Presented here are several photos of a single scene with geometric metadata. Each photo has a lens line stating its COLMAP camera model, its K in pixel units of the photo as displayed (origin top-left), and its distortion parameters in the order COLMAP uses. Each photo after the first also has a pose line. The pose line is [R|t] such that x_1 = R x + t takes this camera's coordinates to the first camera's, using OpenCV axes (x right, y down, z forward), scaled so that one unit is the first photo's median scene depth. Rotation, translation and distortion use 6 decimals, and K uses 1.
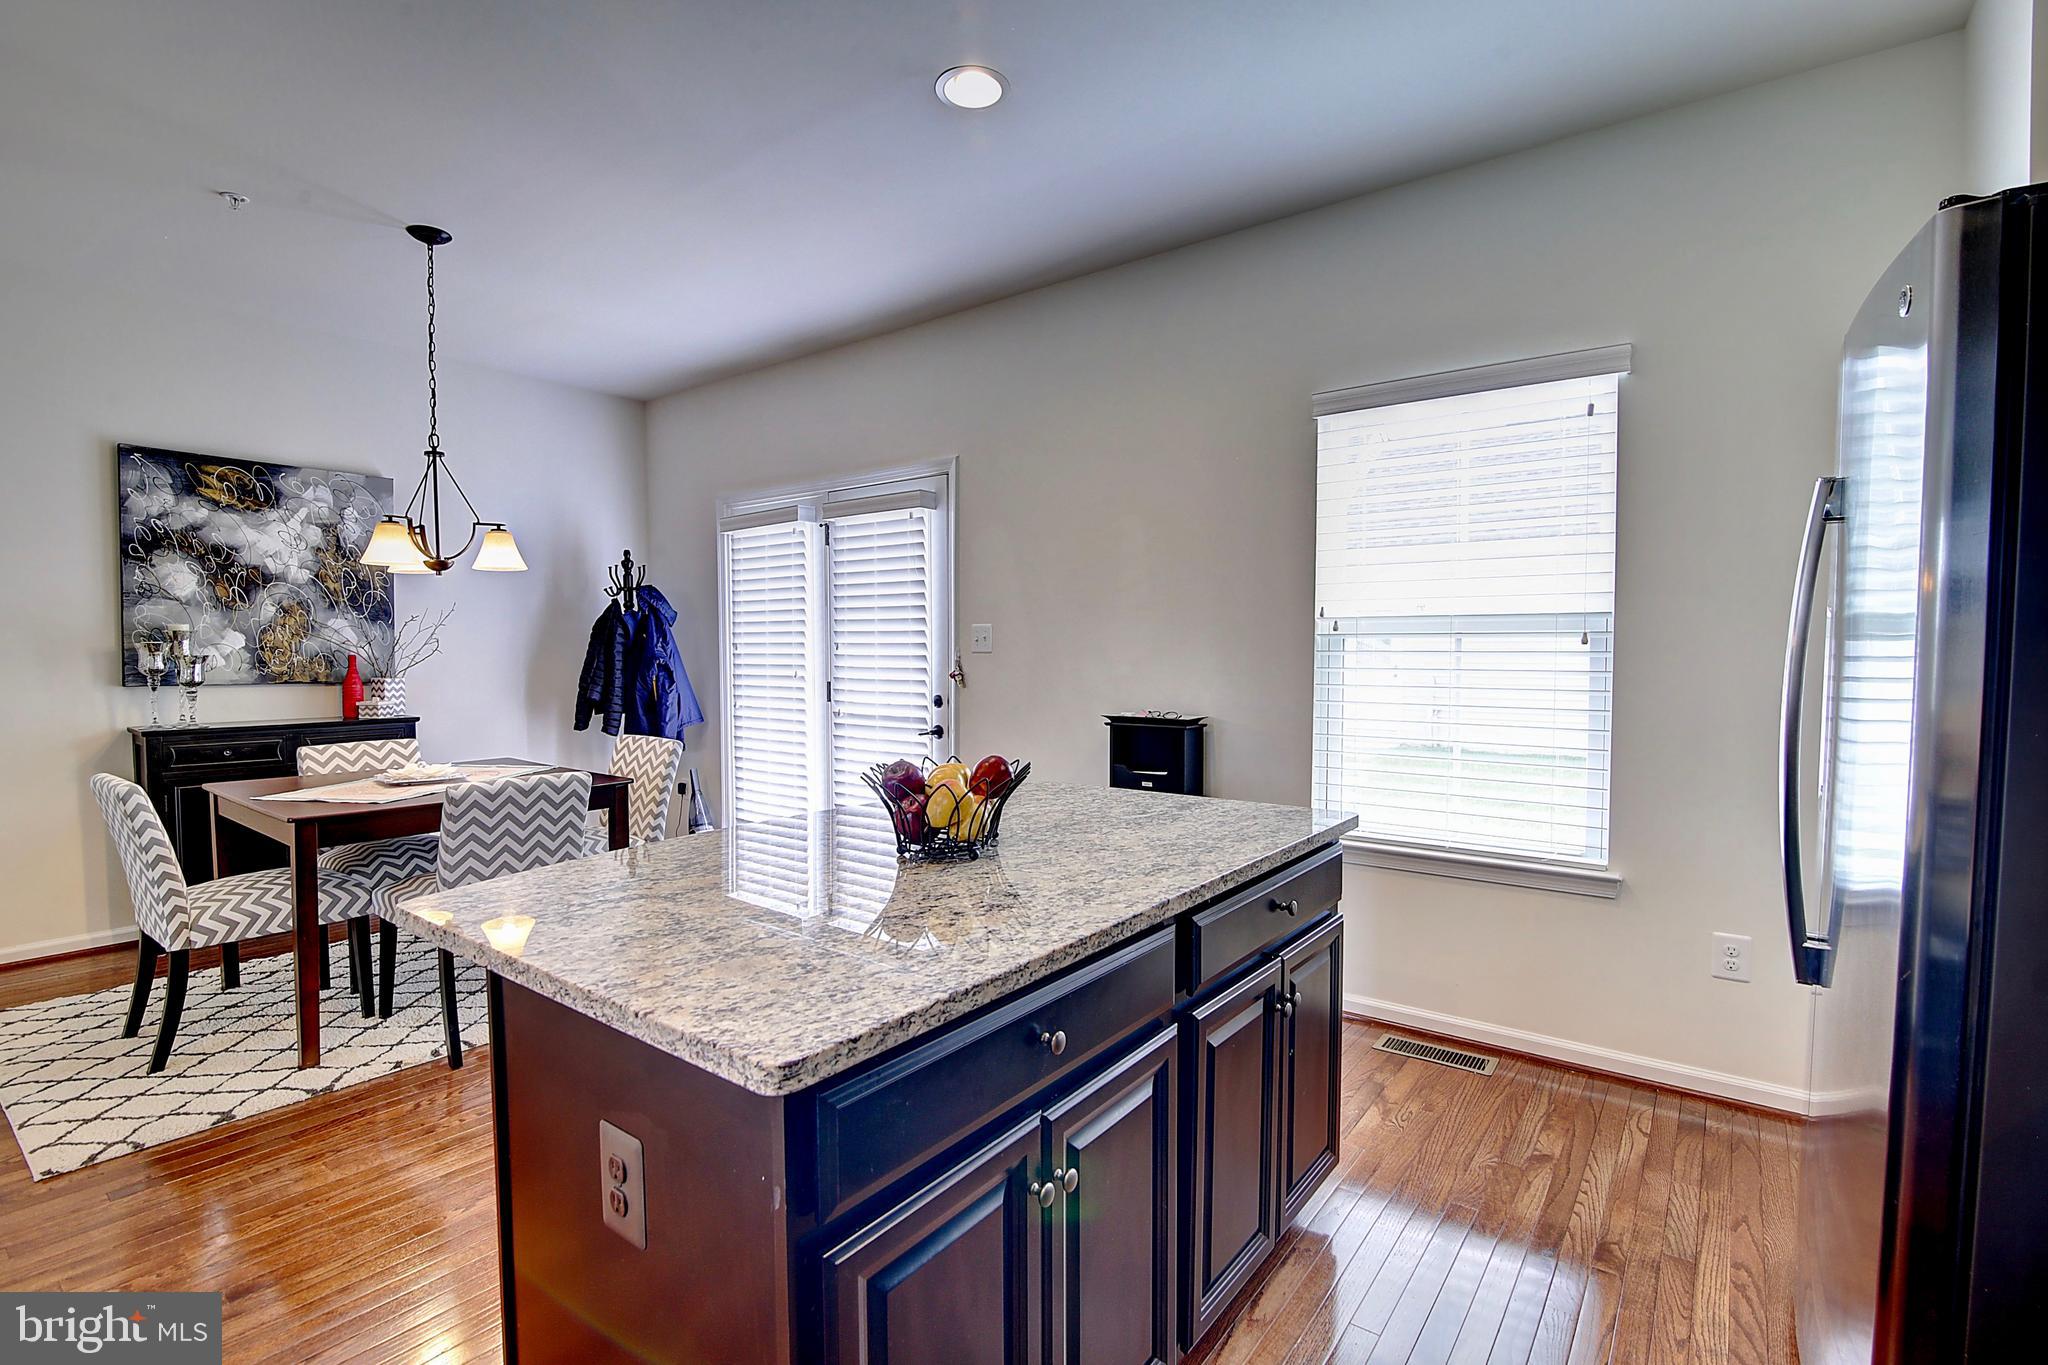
lens RADIAL K [[940.1, 0, 1026.6], [0, 940.1, 688.4], [0, 0, 1]] dist [-0.018459, -0.000294]
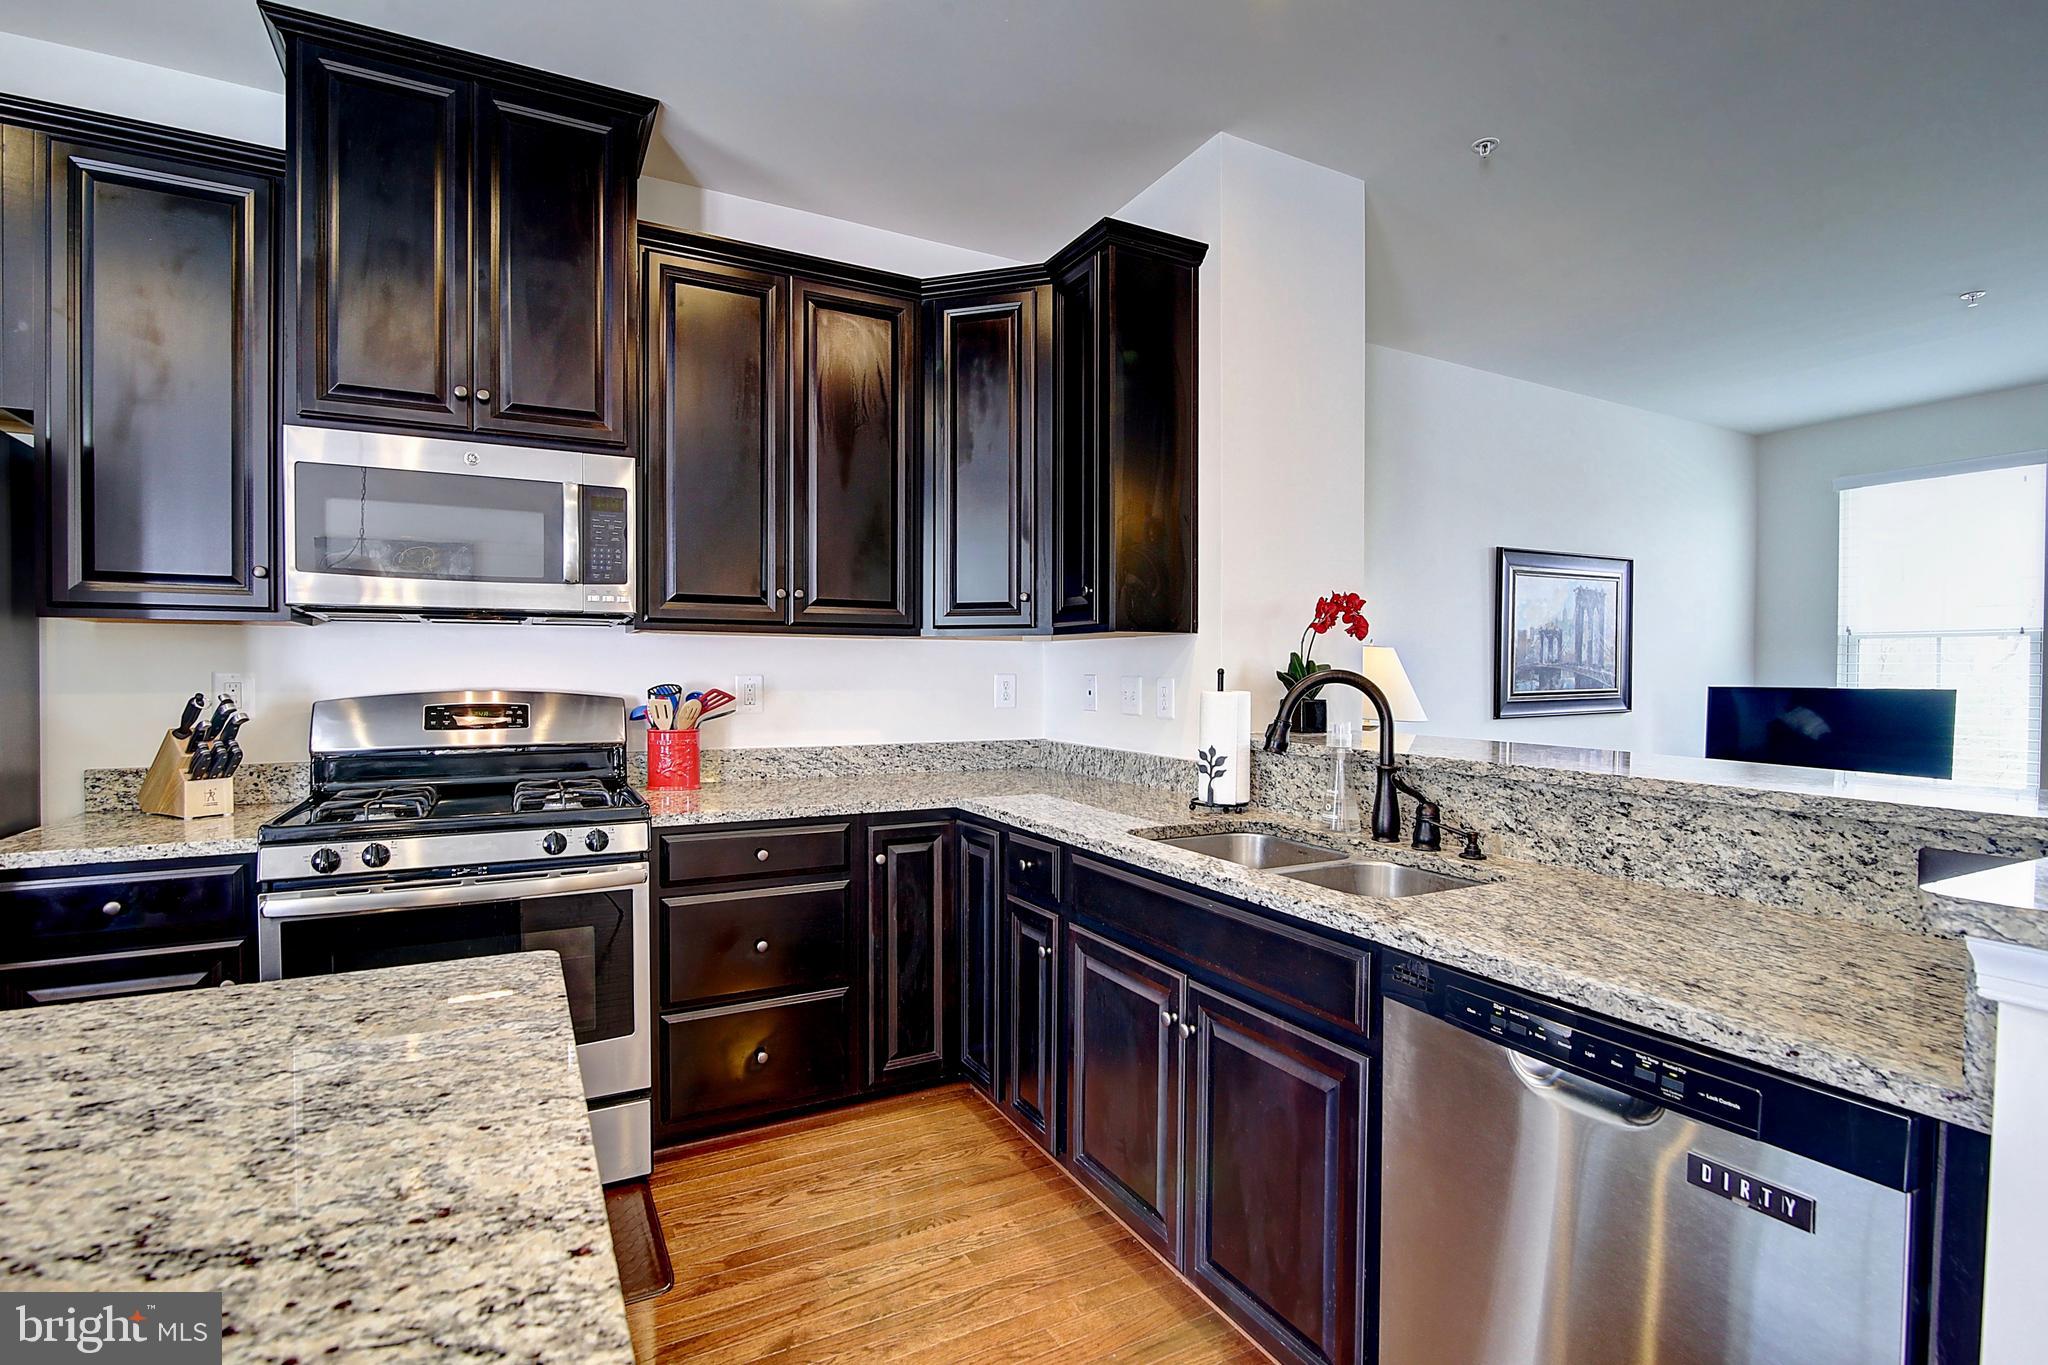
lens RADIAL K [[960.2, 0, 1024.4], [0, 960.2, 686.5], [0, 0, 1]] dist [-0.019222, 0.000191]
pose [[-0.908284, -0.010128, 0.418230, -0.316817], [0.013750, 0.998444, 0.054039, -0.016098], [-0.418127, 0.054834, -0.906732, 0.411549]]
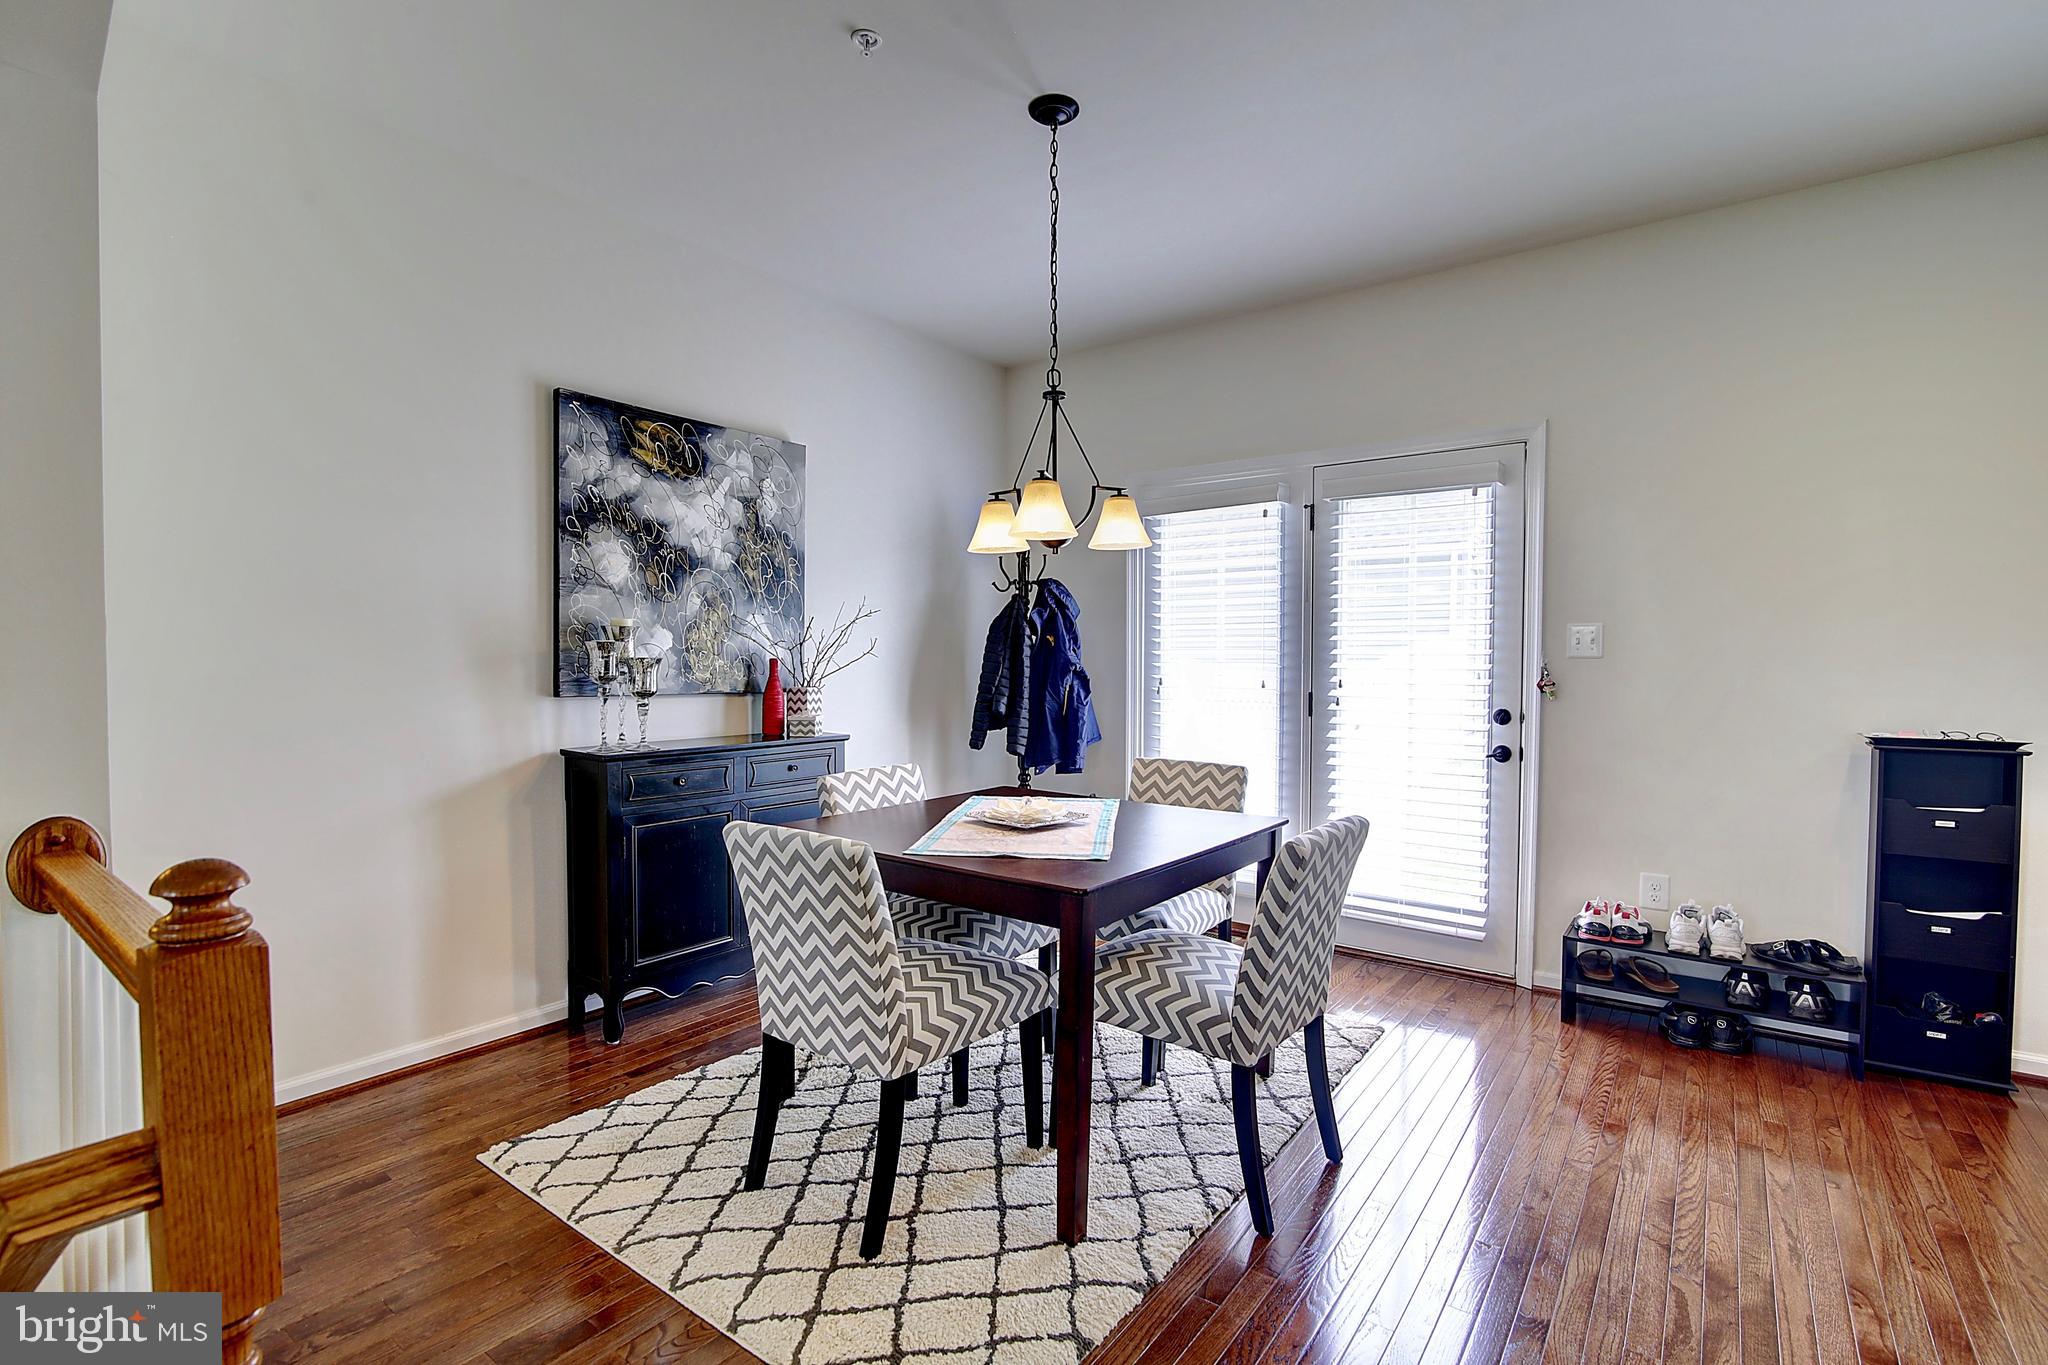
lens RADIAL K [[940.1, 0, 1026.6], [0, 940.1, 688.4], [0, 0, 1]] dist [-0.018459, -0.000294]
pose [[0.999996, 0.002351, 0.001340, -0.549494], [-0.002337, 0.999940, -0.010657, -0.001743], [-0.001365, 0.010654, 0.999942, 0.193272]]
